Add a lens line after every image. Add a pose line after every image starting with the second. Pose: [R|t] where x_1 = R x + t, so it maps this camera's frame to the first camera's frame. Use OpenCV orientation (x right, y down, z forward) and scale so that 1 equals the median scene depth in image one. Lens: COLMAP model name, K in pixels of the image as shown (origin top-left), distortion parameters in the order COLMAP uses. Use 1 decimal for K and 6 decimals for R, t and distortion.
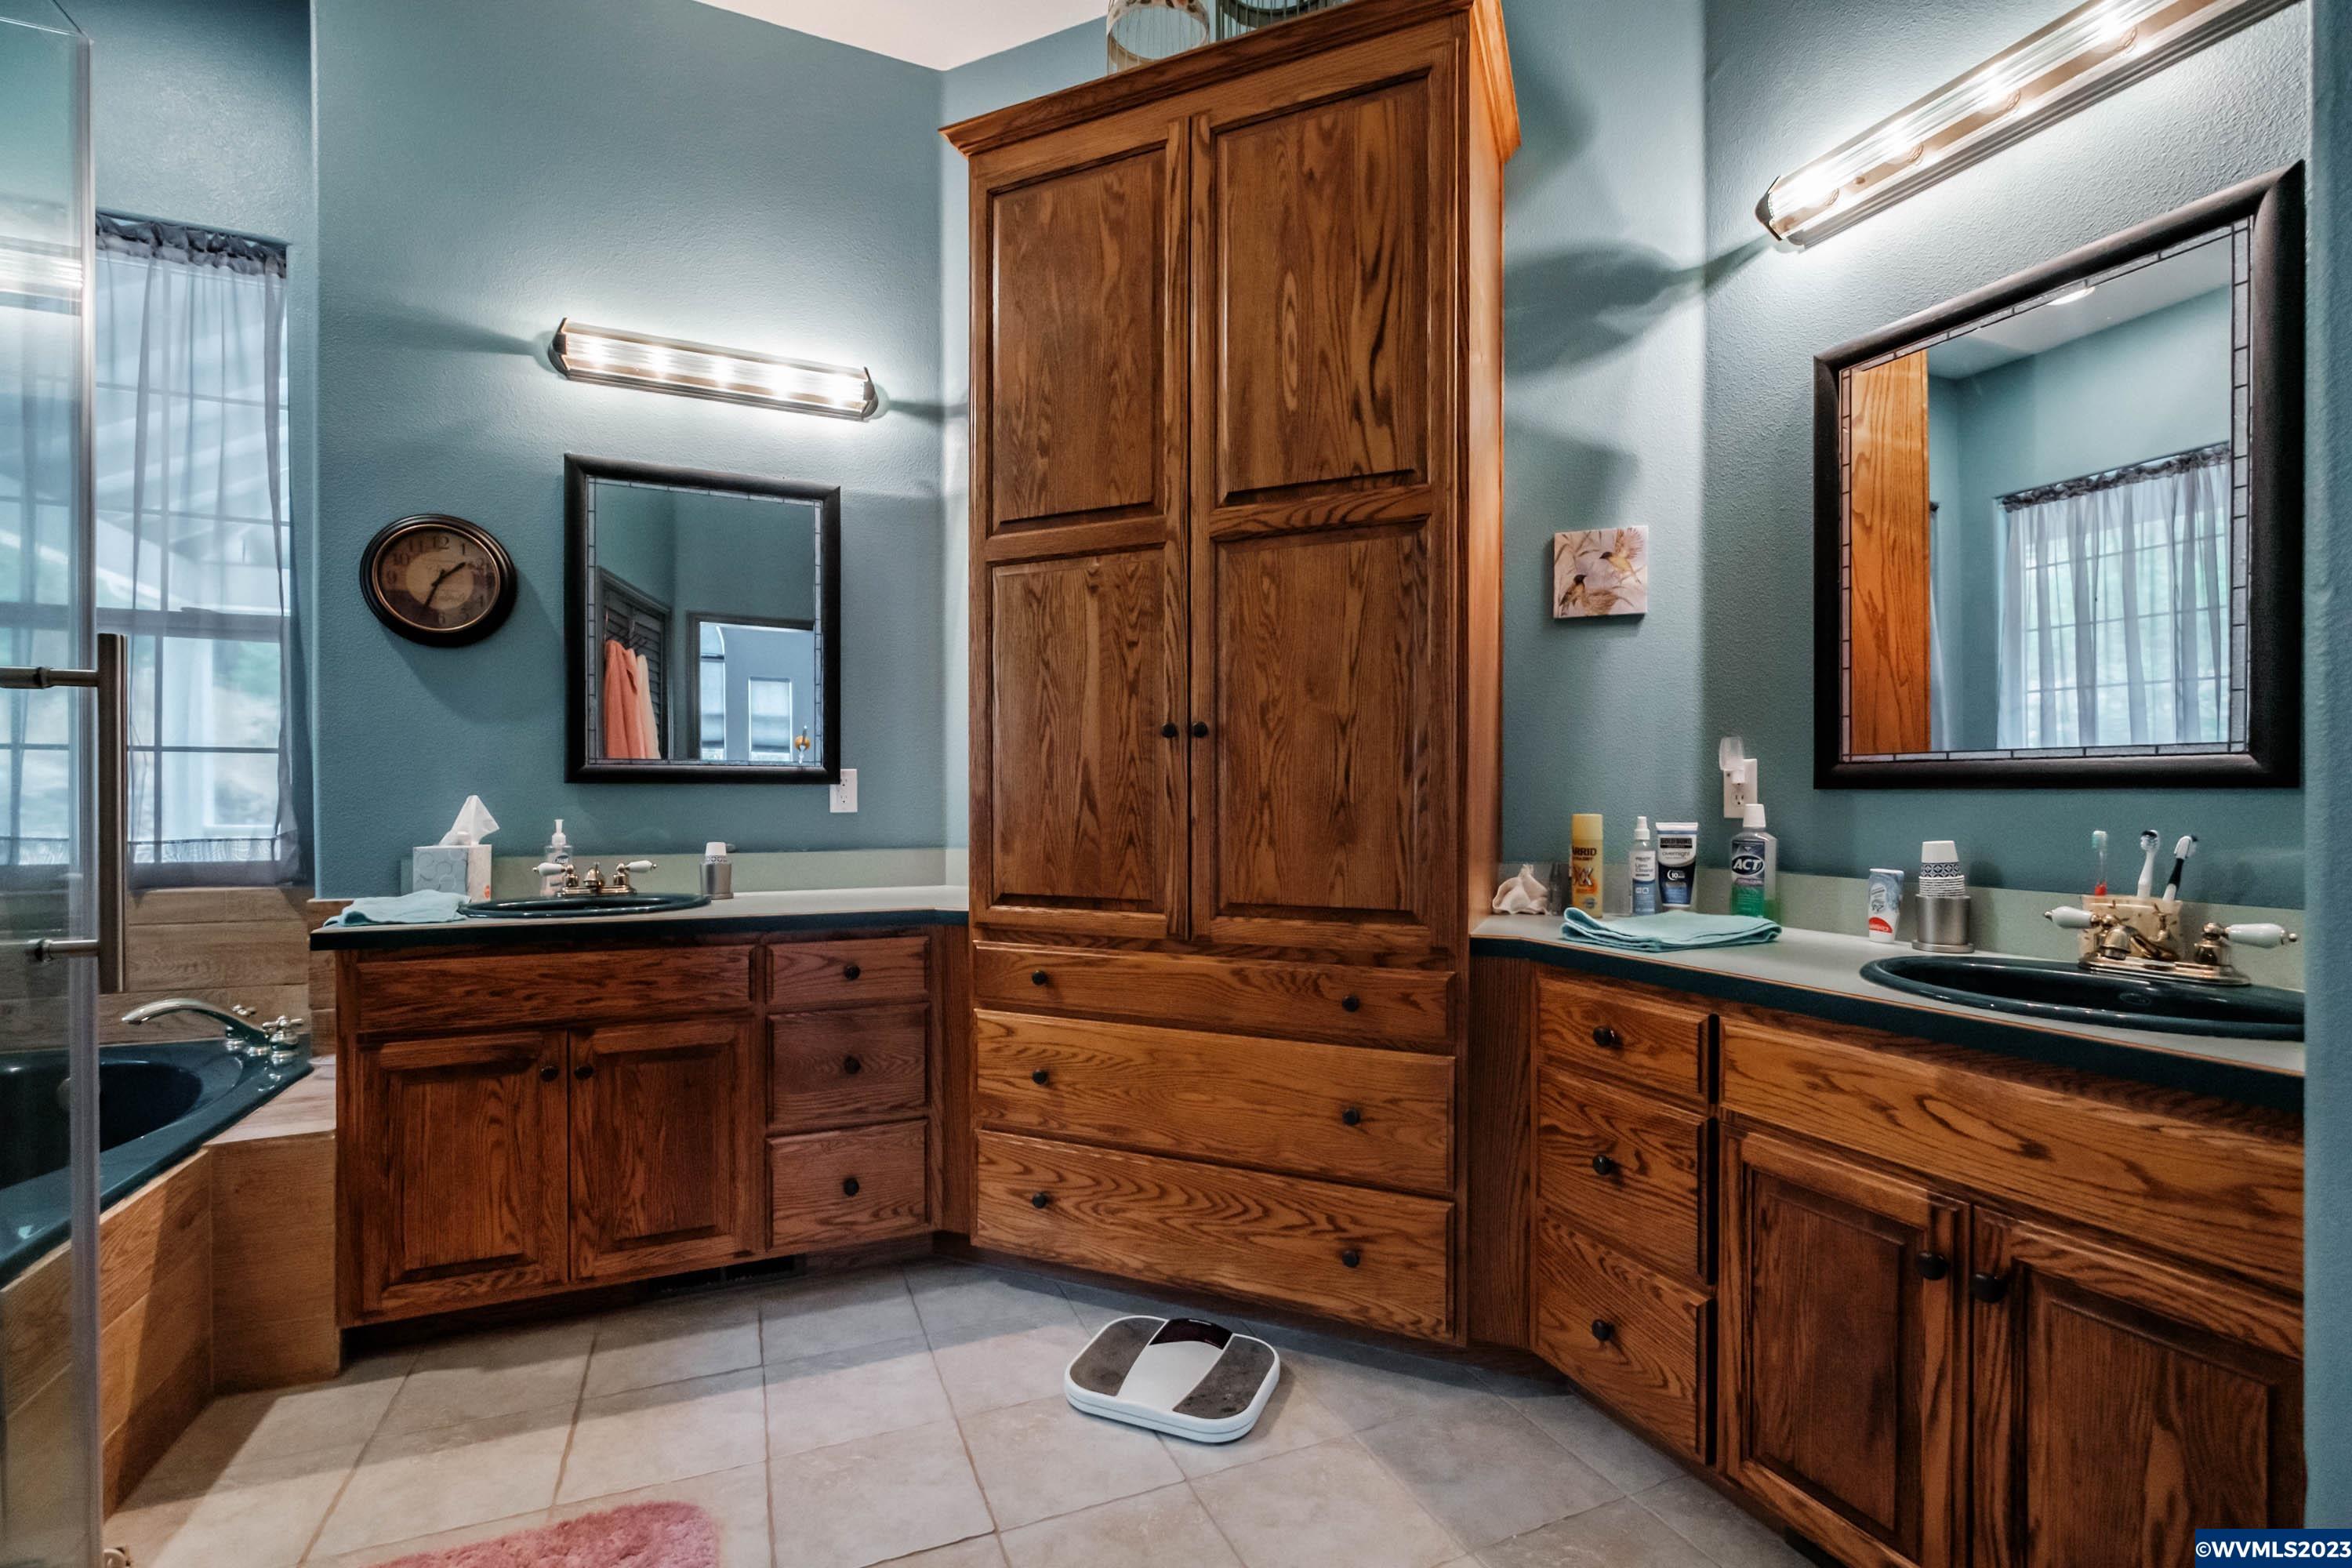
lens RADIAL K [[1024.1, 0, 1169.6], [0, 1024.1, 796.4], [0, 0, 1]] dist [0.000372, -0.000258]
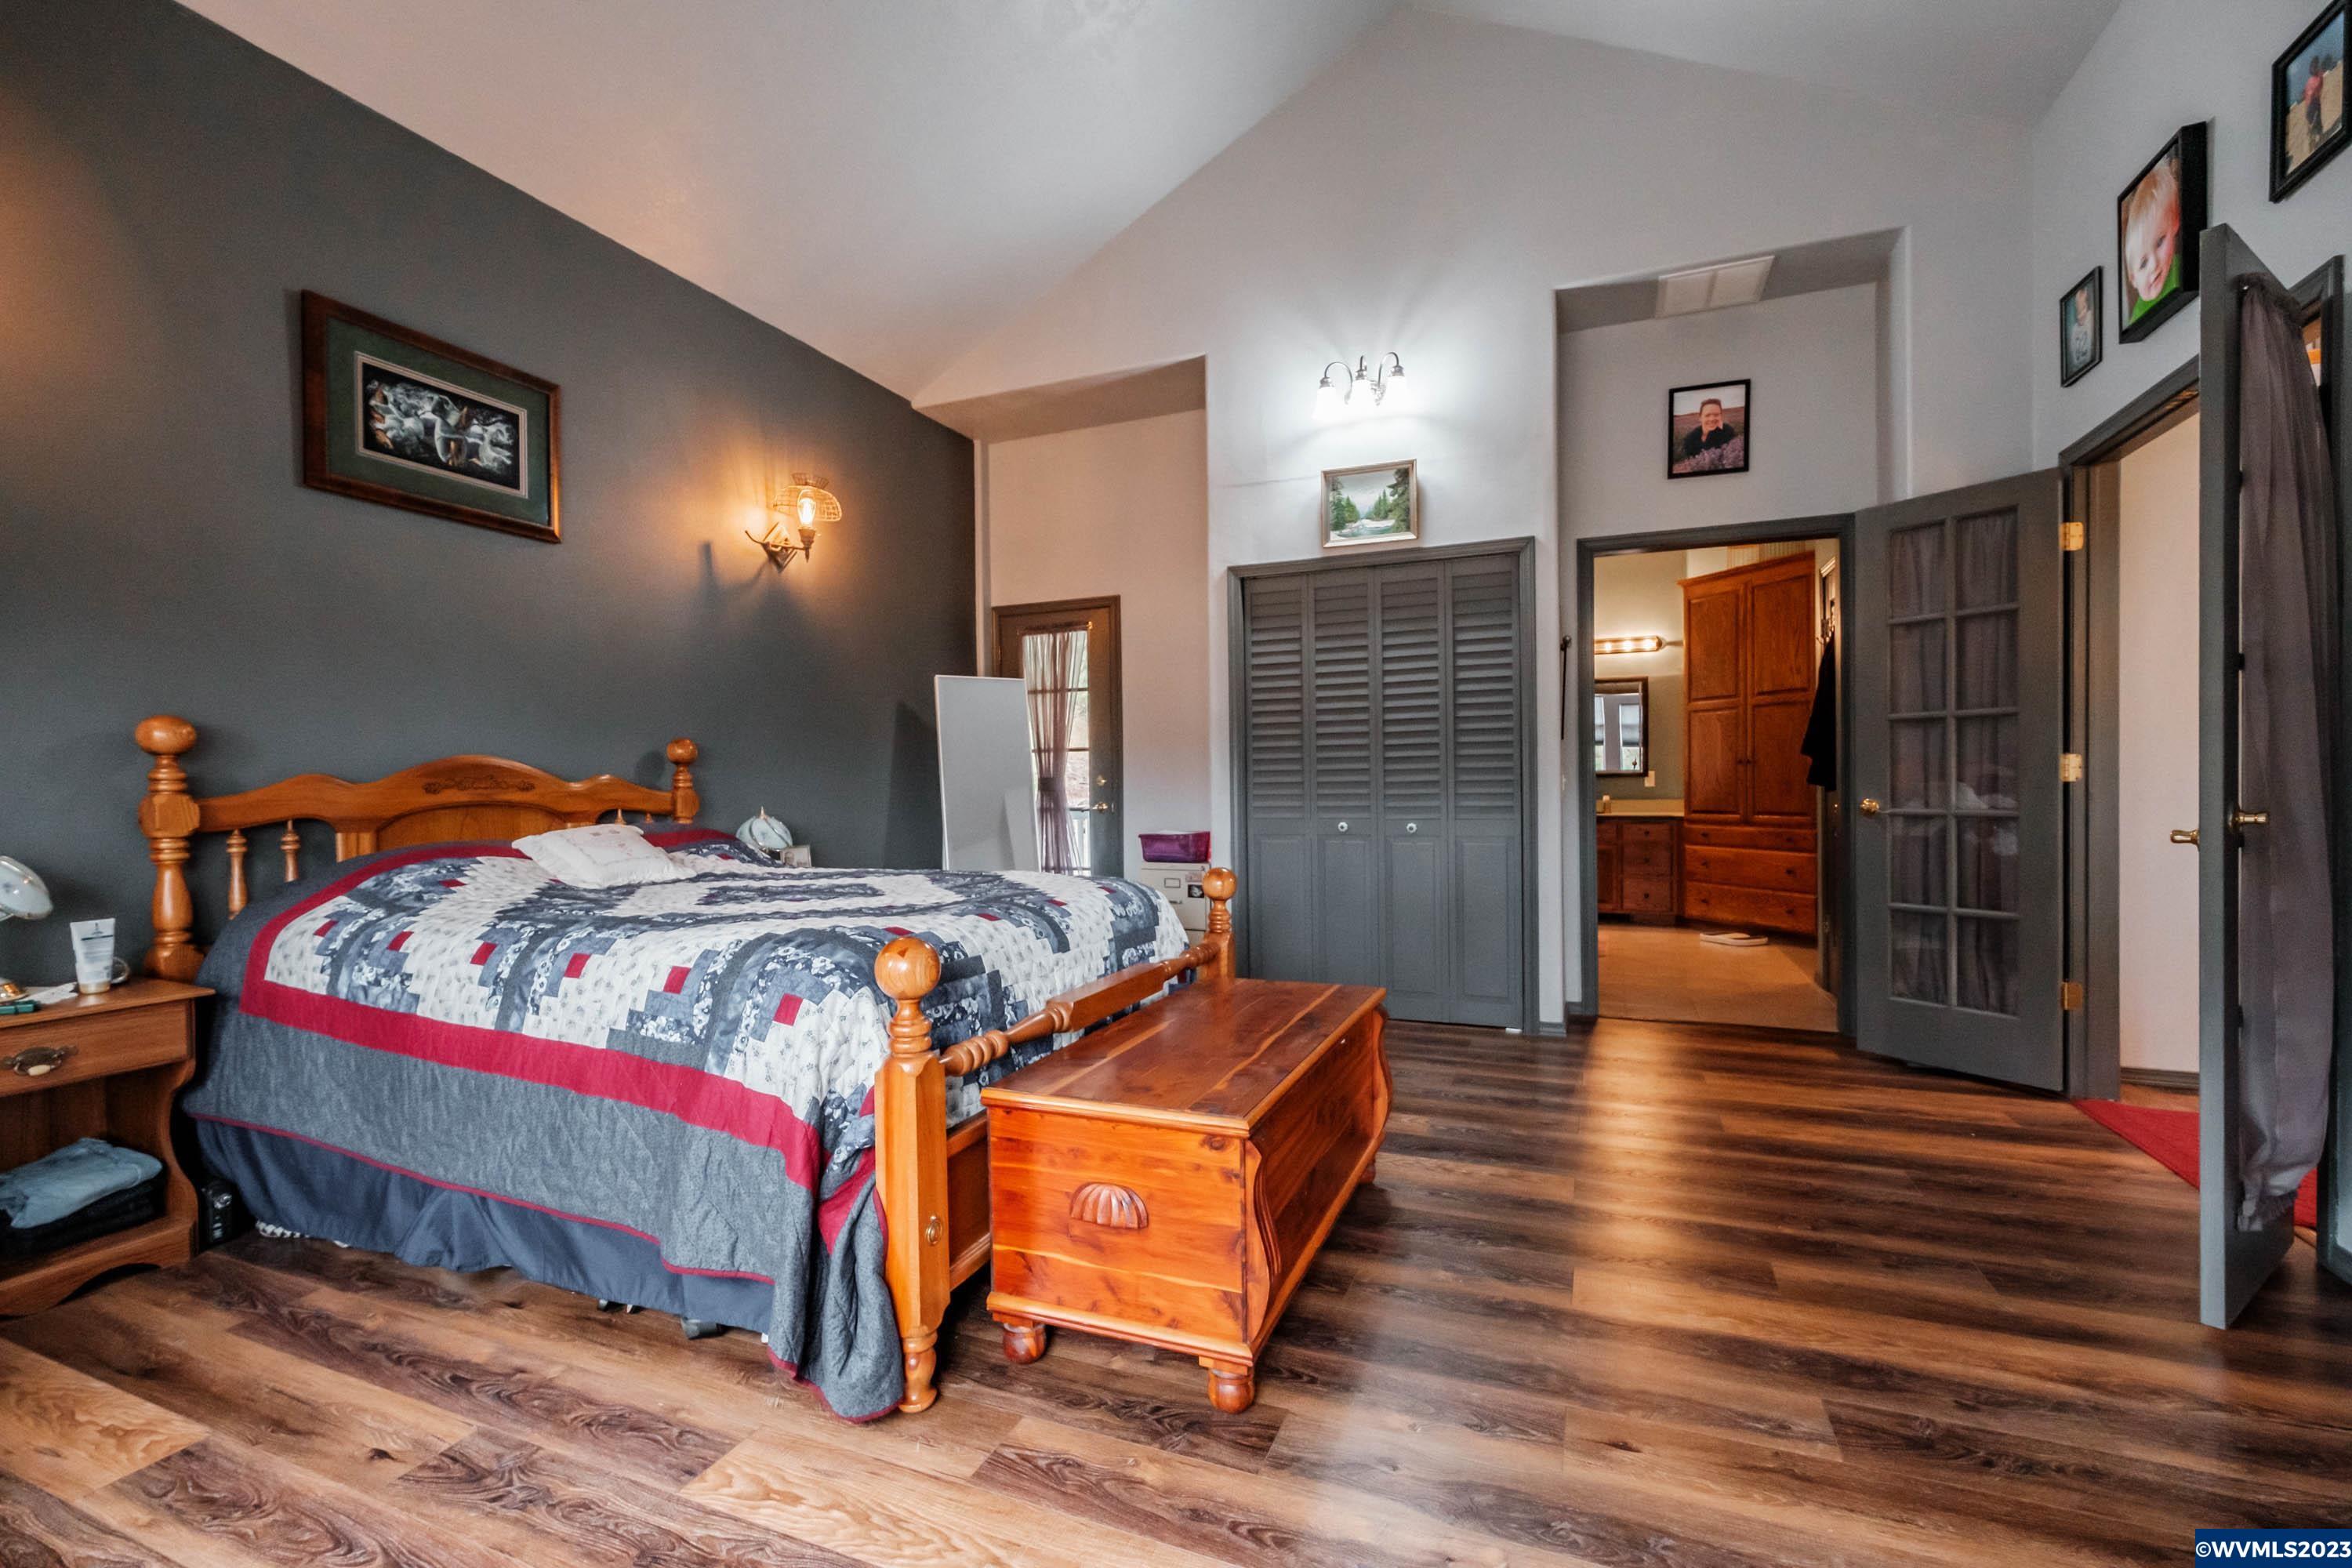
lens RADIAL K [[1024.1, 0, 1168.4], [0, 1024.1, 796.5], [0, 0, 1]] dist [0.000372, -0.000258]
pose [[0.695491, 0.007421, -0.718496, 1.018246], [-0.000342, 0.999950, 0.009997, 0.018548], [0.718534, -0.006707, 0.695459, -2.483314]]
